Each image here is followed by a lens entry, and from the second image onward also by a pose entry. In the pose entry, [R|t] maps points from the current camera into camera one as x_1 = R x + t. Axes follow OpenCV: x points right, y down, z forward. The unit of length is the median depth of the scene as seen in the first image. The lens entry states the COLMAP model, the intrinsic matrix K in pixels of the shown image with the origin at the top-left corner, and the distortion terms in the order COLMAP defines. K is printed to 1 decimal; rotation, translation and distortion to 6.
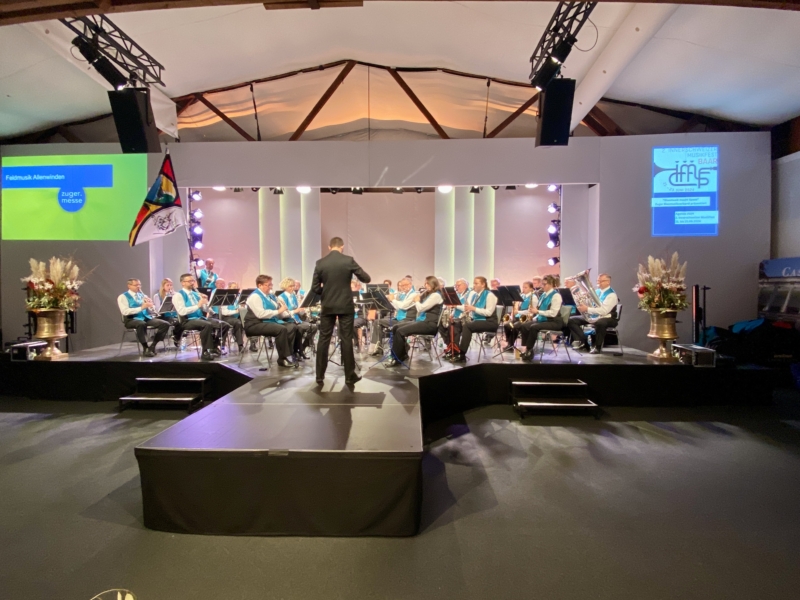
lens RADIAL K [[372.8, 0, 400.0], [0, 372.8, 300.0], [0, 0, 1]] dist [0.021539, -0.021328]
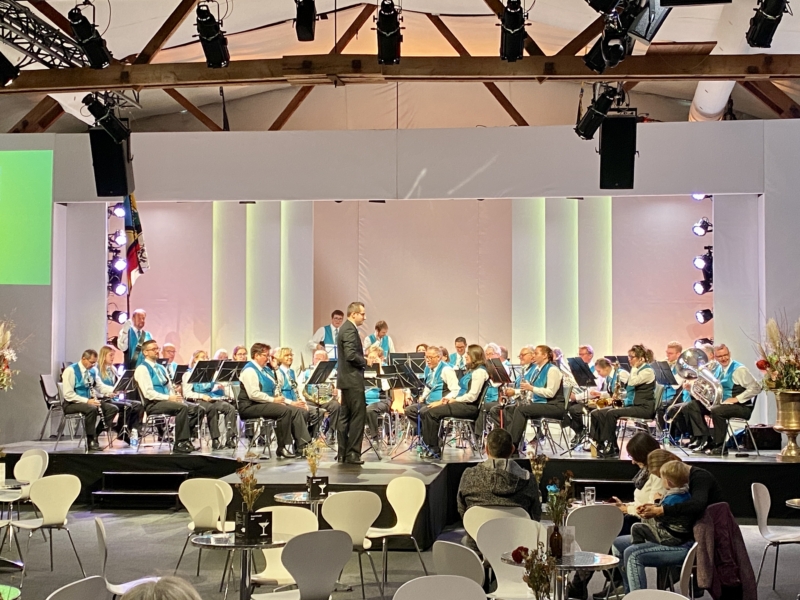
lens RADIAL K [[1193.2, 0, 400.0], [0, 1193.2, 300.0], [0, 0, 1]] dist [0.049469, 0.024495]
pose [[0.996111, -0.000590, -0.088104, 0.143387], [-0.006445, 0.996810, -0.079545, 0.039283], [0.087870, 0.079803, 0.992930, -1.404016]]
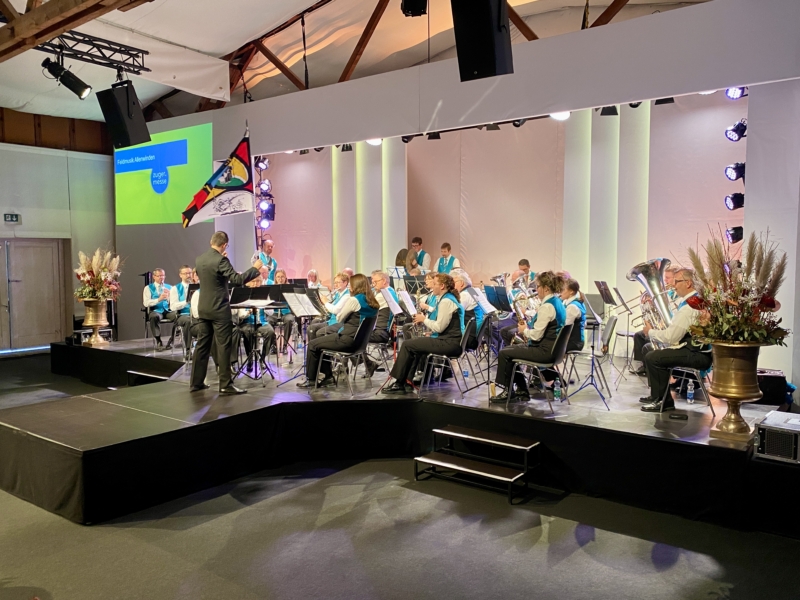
lens RADIAL K [[650.4, 0, 400.0], [0, 650.4, 300.0], [0, 0, 1]] dist [-0.007243, -0.006402]
pose [[0.821548, 0.036595, -0.568964, 0.814065], [-0.017879, 0.999101, 0.038444, -0.057370], [0.569859, -0.021411, 0.821464, -0.017096]]
